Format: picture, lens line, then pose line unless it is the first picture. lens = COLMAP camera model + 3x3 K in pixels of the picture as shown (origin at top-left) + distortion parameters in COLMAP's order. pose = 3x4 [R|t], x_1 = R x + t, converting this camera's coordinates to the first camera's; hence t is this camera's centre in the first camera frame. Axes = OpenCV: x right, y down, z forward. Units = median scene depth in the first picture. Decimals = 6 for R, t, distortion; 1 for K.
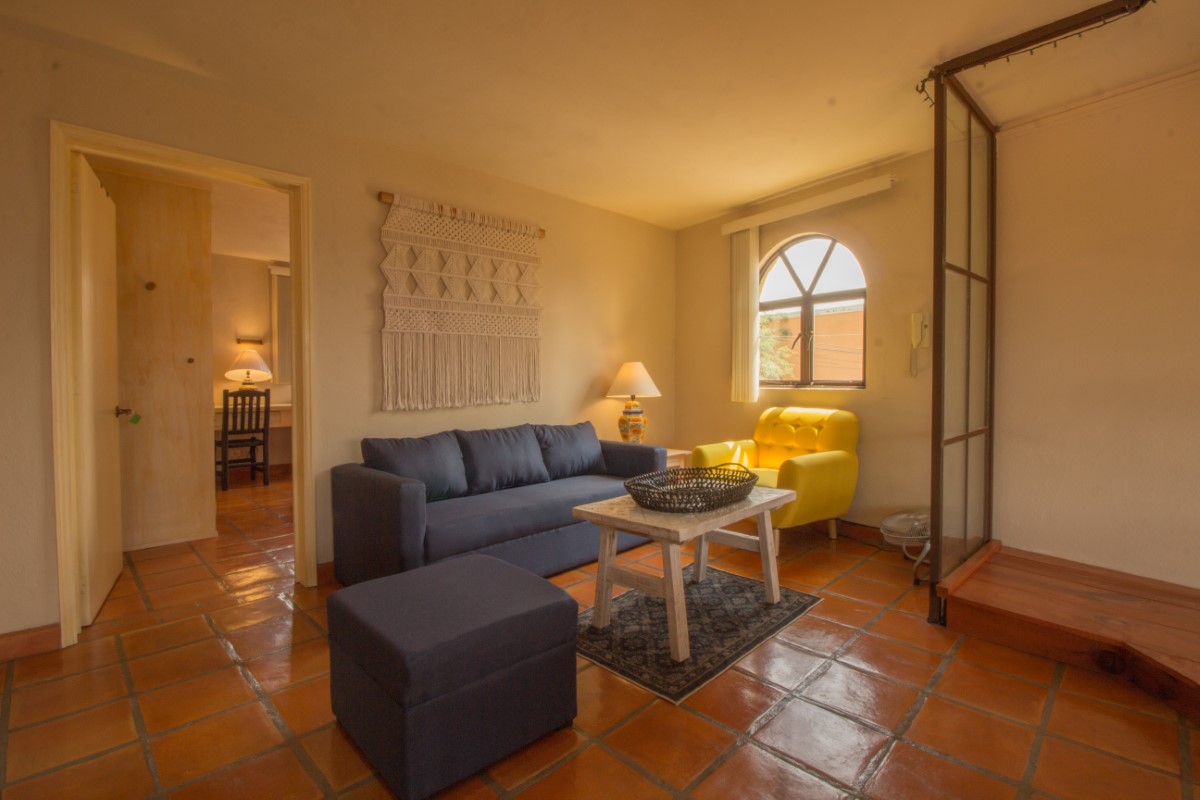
lens RADIAL K [[548.4, 0, 598.6], [0, 548.4, 386.9], [0, 0, 1]] dist [-0.000245, -0.013214]
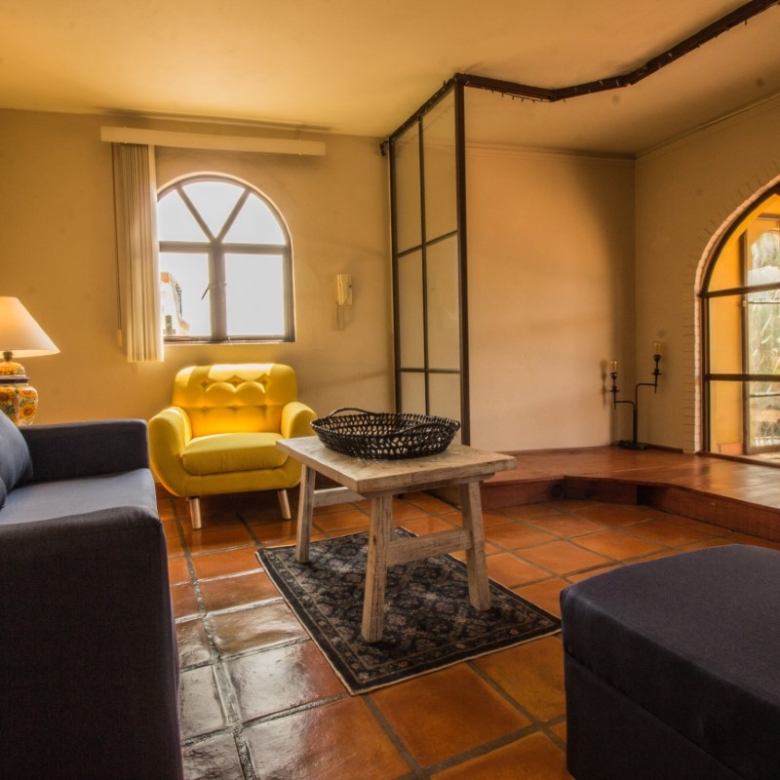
lens RADIAL K [[540.2, 0, 387.5], [0, 540.2, 380.6], [0, 0, 1]] dist [-0.002009, -0.007781]
pose [[0.347466, -0.036783, 0.936971, -0.370552], [0.043687, 0.998780, 0.023009, 0.053754], [-0.936674, 0.032938, 0.348649, 0.431348]]
